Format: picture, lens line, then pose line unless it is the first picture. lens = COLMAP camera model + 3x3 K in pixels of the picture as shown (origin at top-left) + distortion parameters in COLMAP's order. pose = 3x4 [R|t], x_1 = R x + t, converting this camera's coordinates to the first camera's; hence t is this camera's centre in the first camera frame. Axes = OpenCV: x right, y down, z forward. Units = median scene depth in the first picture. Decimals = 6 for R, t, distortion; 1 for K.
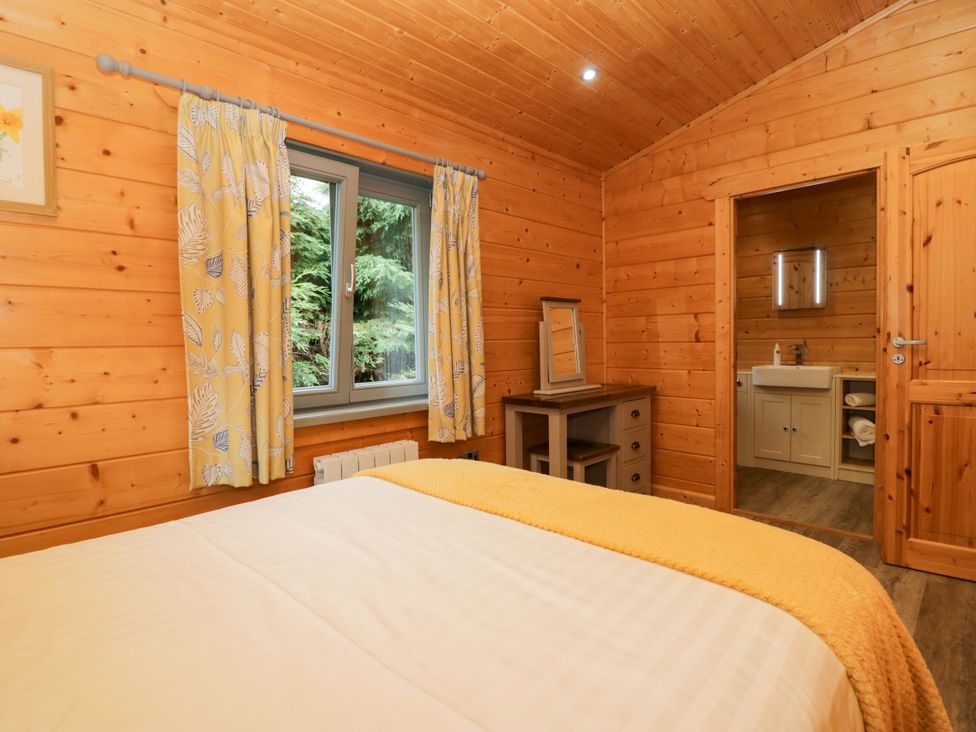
lens RADIAL K [[510.2, 0, 494.7], [0, 510.2, 359.8], [0, 0, 1]] dist [0.001567, -0.013485]
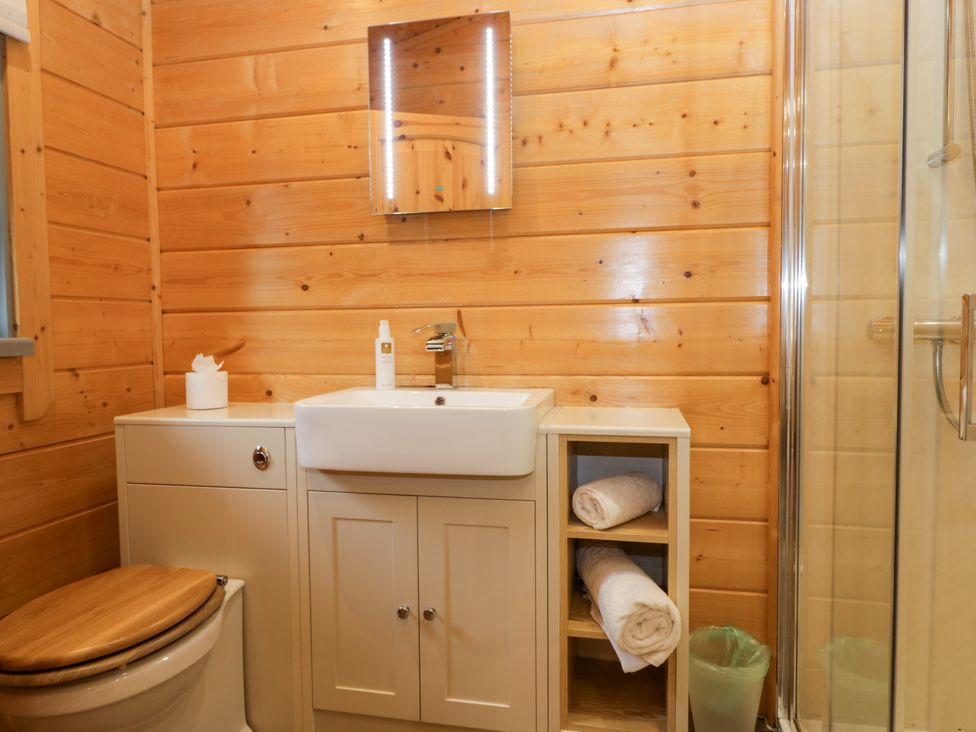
lens RADIAL K [[626.5, 0, 488.0], [0, 626.5, 366.0], [0, 0, 1]] dist [0.000620, -0.000157]
pose [[0.849709, -0.024743, 0.526671, 0.532632], [0.016961, 0.999664, 0.019600, -0.013539], [-0.526979, -0.007721, 0.849843, 0.838680]]
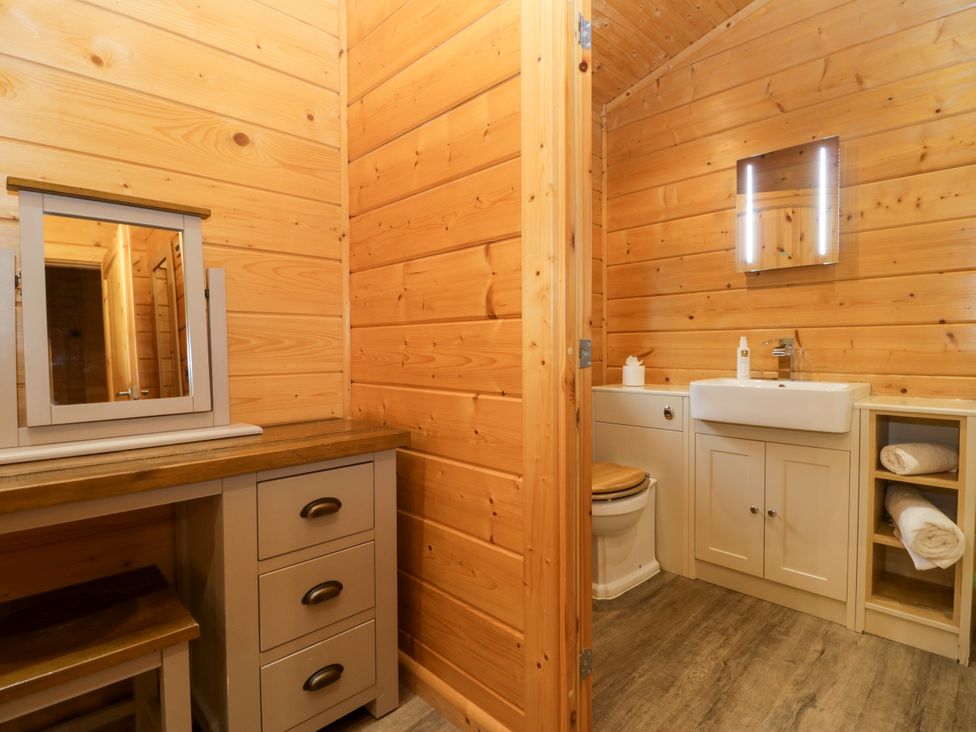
lens RADIAL K [[497.0, 0, 501.7], [0, 497.0, 359.1], [0, 0, 1]] dist [-0.000570, -0.013848]
pose [[0.999753, 0.011126, -0.019248, 0.420982], [-0.011375, 0.999852, -0.012876, -0.000152], [0.019102, 0.013092, 0.999732, 0.649373]]
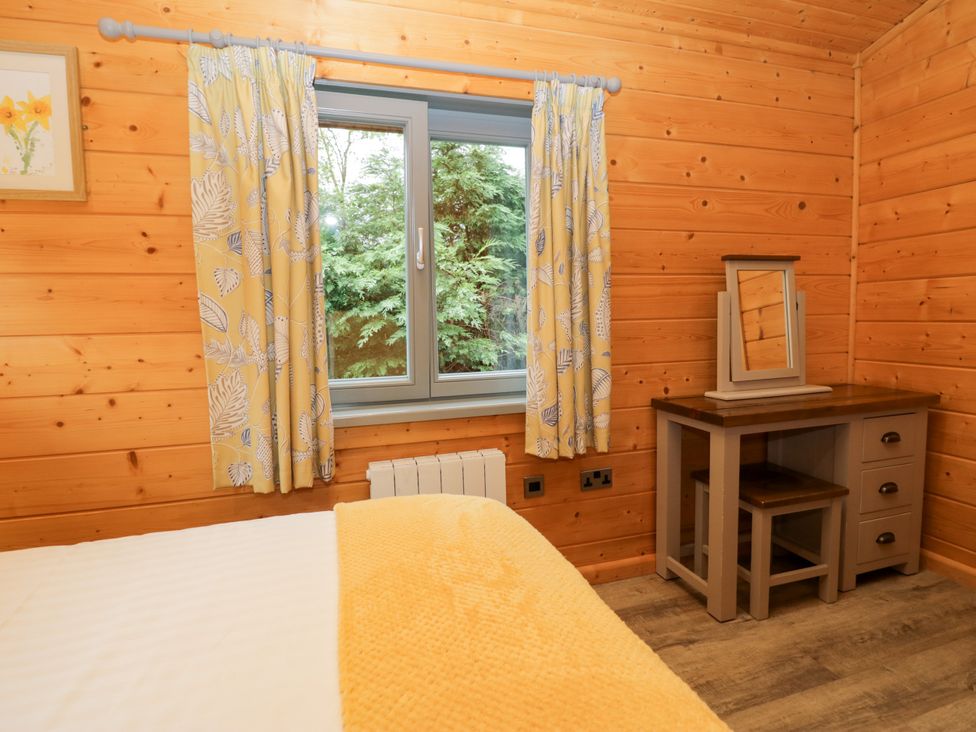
lens RADIAL K [[513.9, 0, 510.8], [0, 513.9, 359.6], [0, 0, 1]] dist [0.002838, -0.014970]
pose [[0.879509, 0.034785, -0.474610, 0.166840], [-0.009954, 0.998451, 0.054732, -0.018279], [0.475778, -0.043413, 0.878493, 0.246345]]
